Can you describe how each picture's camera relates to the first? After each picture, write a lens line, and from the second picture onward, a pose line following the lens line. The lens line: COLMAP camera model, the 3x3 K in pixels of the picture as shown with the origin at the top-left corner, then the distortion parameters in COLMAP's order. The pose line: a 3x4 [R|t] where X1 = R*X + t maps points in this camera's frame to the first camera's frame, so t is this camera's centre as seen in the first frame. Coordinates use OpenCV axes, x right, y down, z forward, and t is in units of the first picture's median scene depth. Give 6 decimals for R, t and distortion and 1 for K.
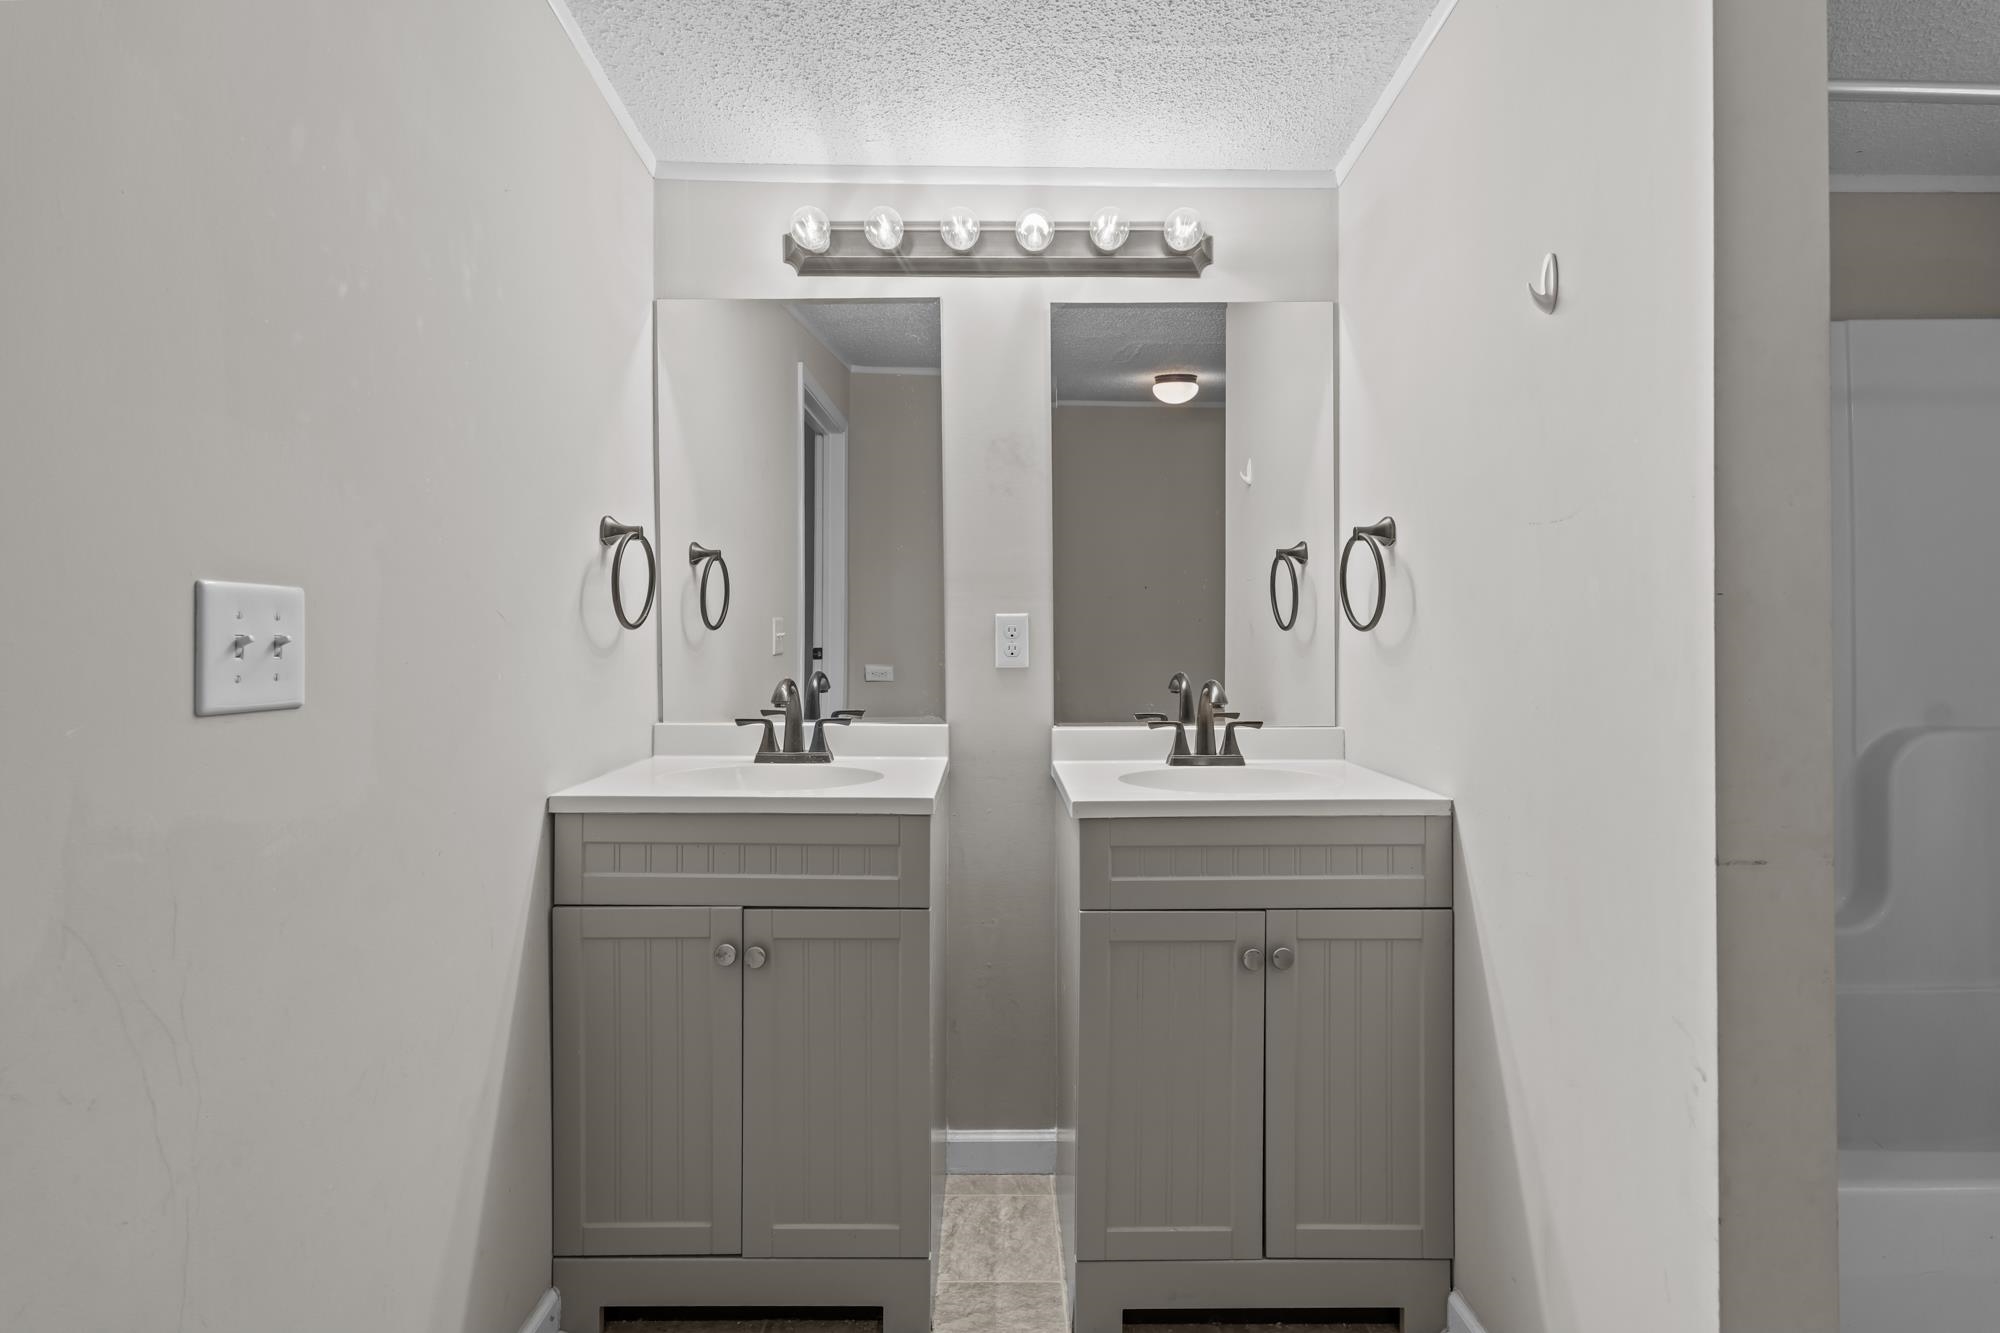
lens RADIAL K [[889.5, 0, 1014.7], [0, 889.5, 646.0], [0, 0, 1]] dist [0.008691, -0.003141]
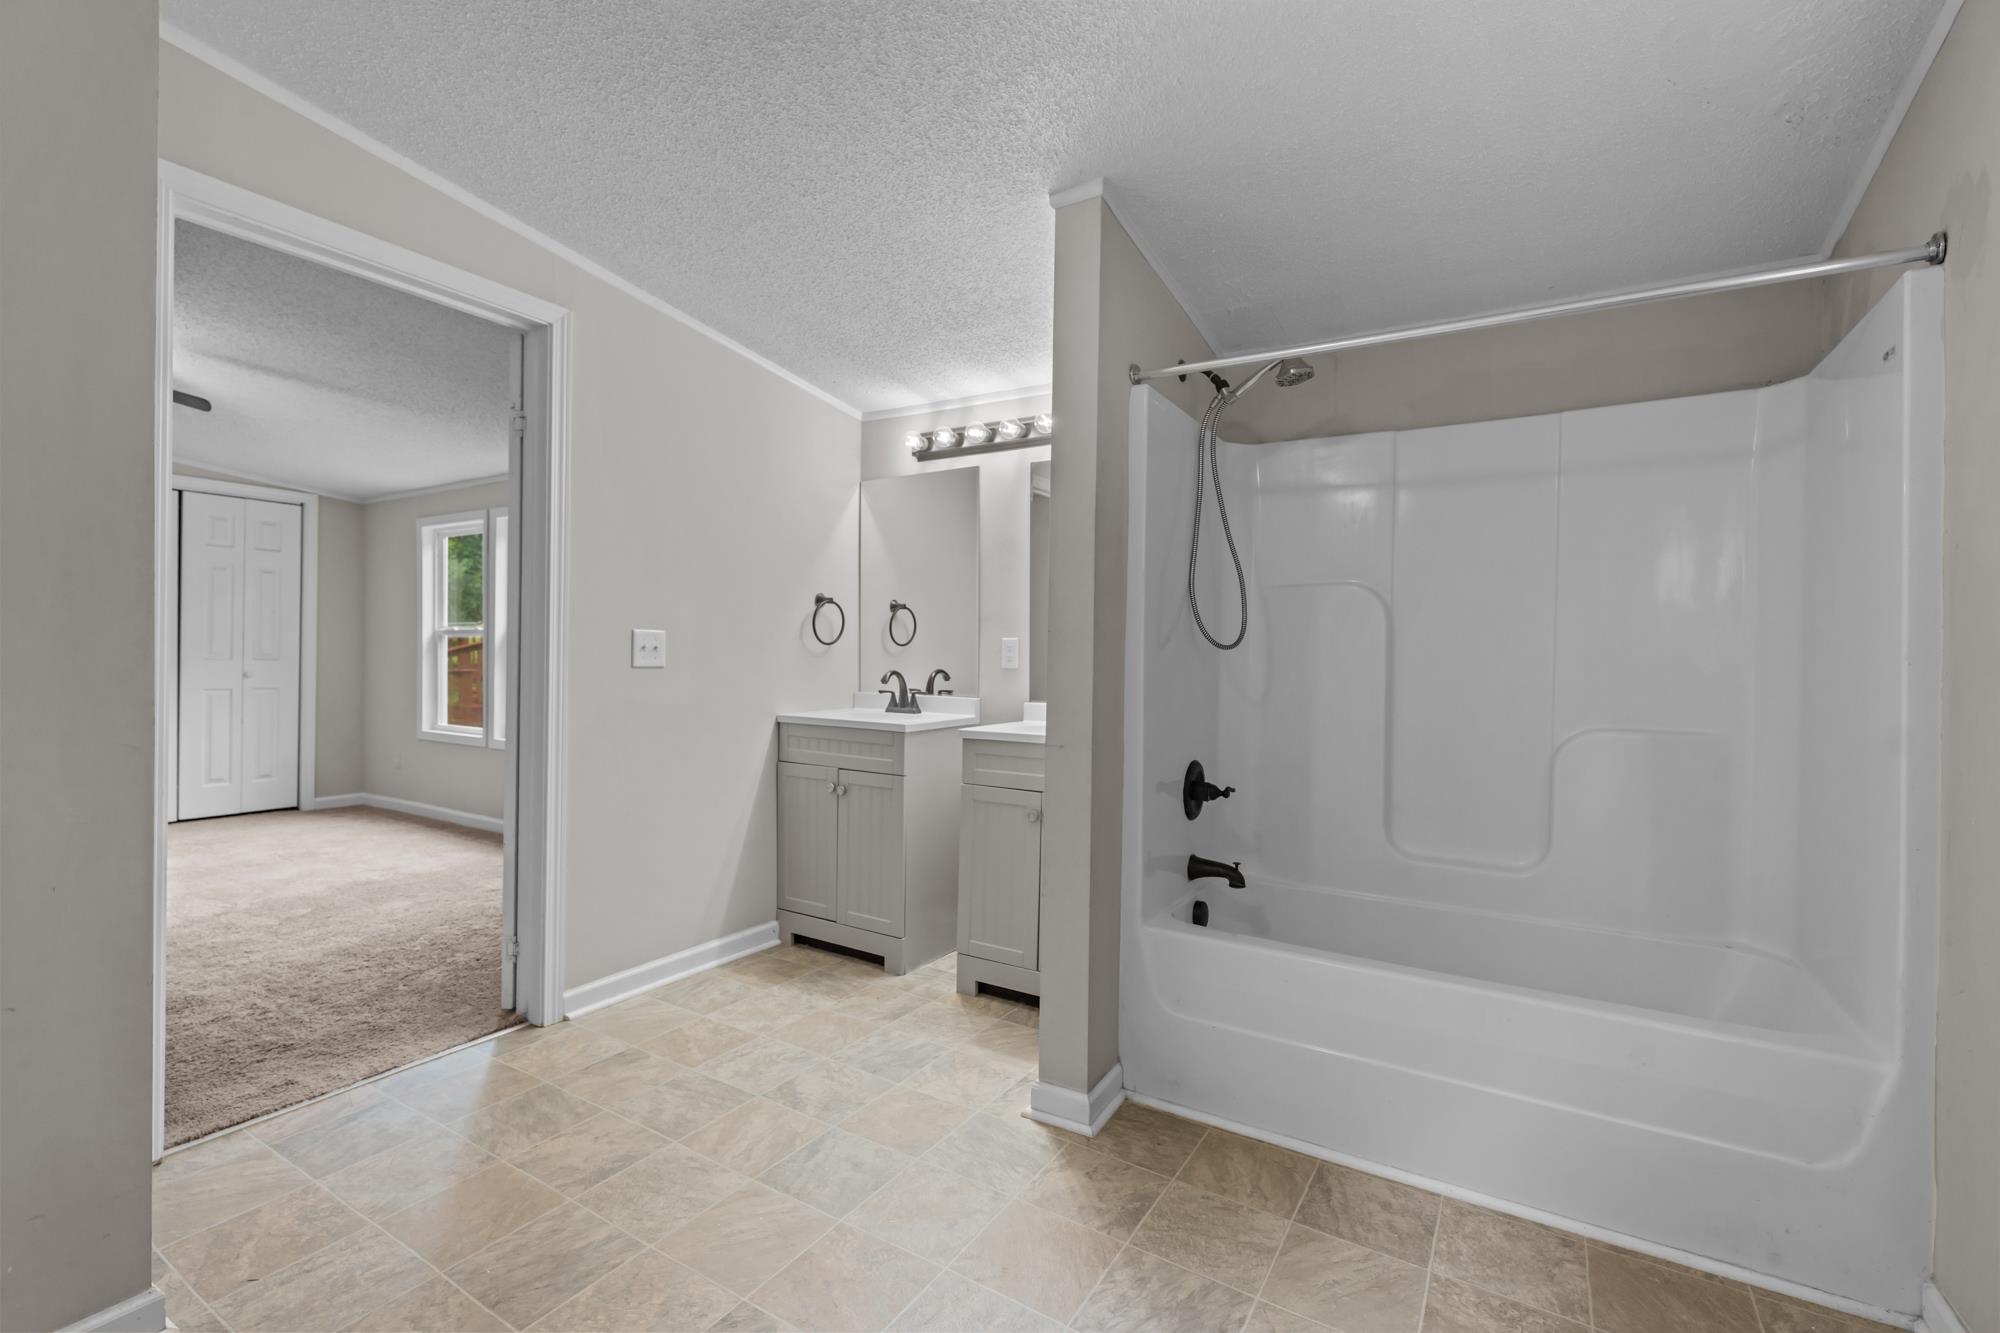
lens RADIAL K [[889.5, 0, 1003.0], [0, 889.5, 667.4], [0, 0, 1]] dist [0.008691, -0.003141]
pose [[0.840968, 0.017389, -0.540806, 1.214995], [-0.017839, 0.999831, 0.004408, 0.019300], [0.540791, 0.005941, 0.841136, -0.649128]]
